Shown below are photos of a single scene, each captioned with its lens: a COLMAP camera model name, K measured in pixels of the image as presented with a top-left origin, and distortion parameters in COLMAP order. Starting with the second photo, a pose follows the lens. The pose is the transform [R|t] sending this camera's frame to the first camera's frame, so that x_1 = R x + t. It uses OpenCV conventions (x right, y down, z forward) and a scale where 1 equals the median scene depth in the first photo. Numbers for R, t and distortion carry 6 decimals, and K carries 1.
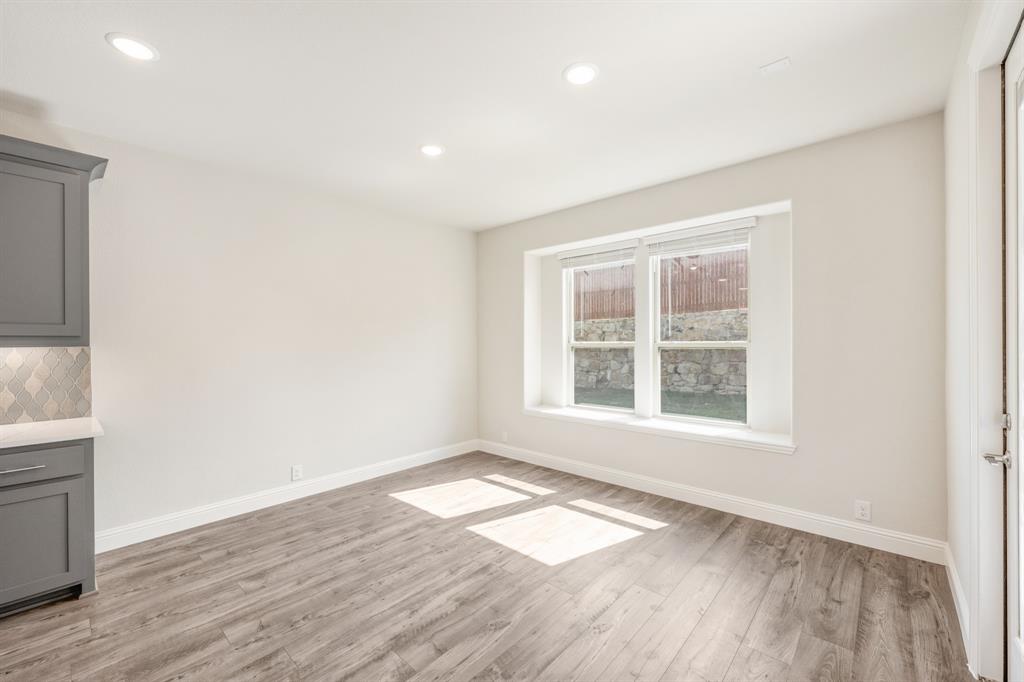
lens RADIAL K [[416.8, 0, 514.9], [0, 416.8, 342.7], [0, 0, 1]] dist [-0.004720, -0.000188]
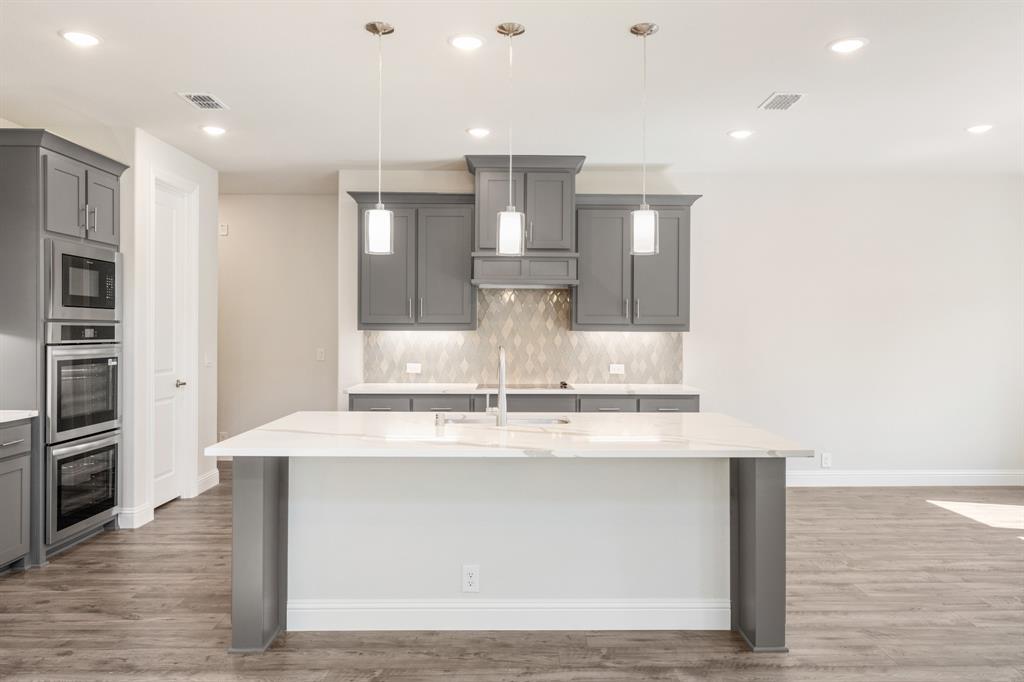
lens RADIAL K [[719.6, 0, 516.2], [0, 719.6, 331.1], [0, 0, 1]] dist [0.003060, -0.003214]
pose [[0.678345, 0.009386, -0.734683, 0.358689], [-0.007156, 0.999955, 0.006168, -0.004117], [0.734708, 0.001074, 0.678382, -1.083562]]
